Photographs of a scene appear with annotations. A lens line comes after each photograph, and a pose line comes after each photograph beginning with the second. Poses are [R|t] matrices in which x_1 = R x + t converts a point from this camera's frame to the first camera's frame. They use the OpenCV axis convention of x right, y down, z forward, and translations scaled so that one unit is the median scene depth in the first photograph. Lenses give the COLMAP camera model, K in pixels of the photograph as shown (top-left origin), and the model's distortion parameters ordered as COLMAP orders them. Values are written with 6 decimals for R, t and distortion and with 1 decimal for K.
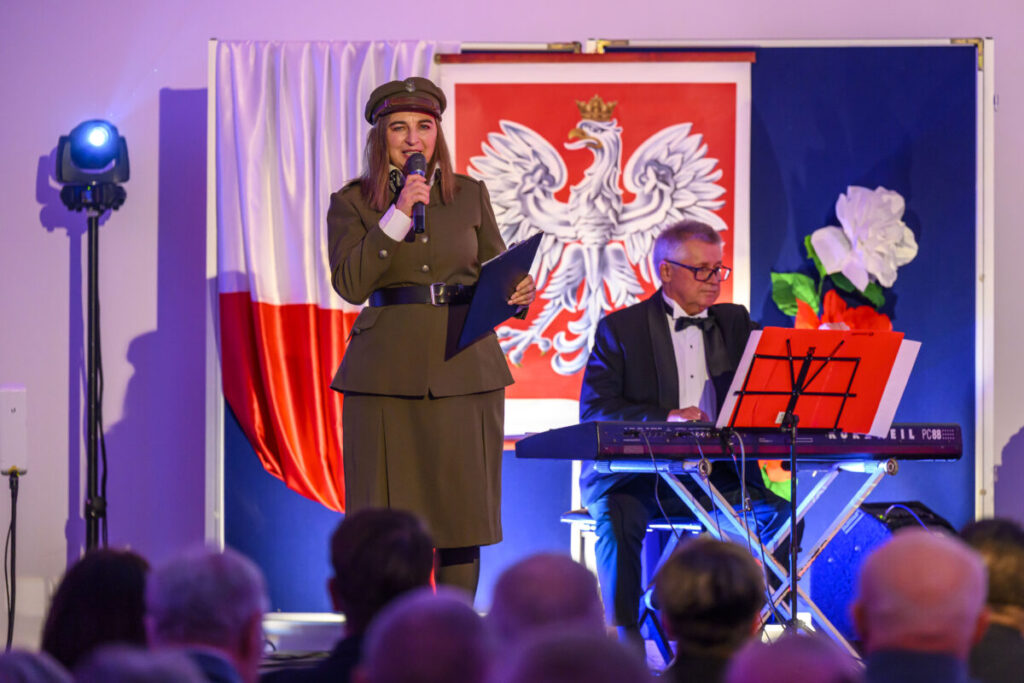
lens RADIAL K [[5426.5, 0, 512.3], [0, 5426.5, 342.5], [0, 0, 1]] dist [-0.203330, 0.000000]
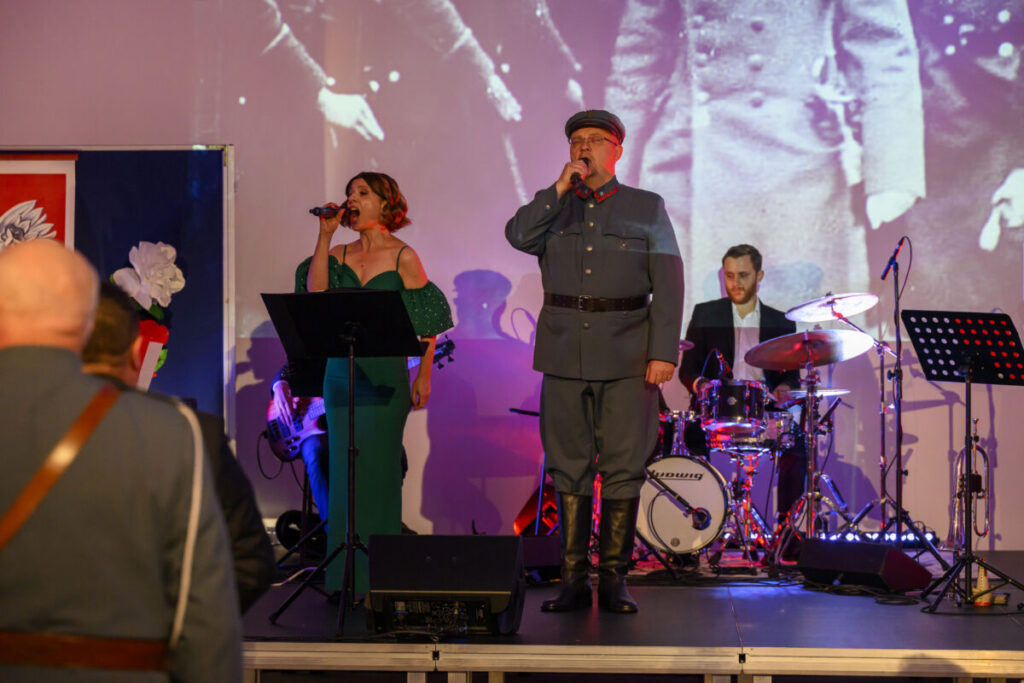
lens RADIAL K [[2553.4, 0, 509.4], [0, 2553.4, 362.1], [0, 0, 1]] dist [-0.025437, 0.000000]
pose [[0.990246, -0.006428, 0.139182, 0.064976], [0.005166, 0.999942, 0.009428, -0.000984], [-0.139234, -0.008617, 0.990222, 0.271106]]
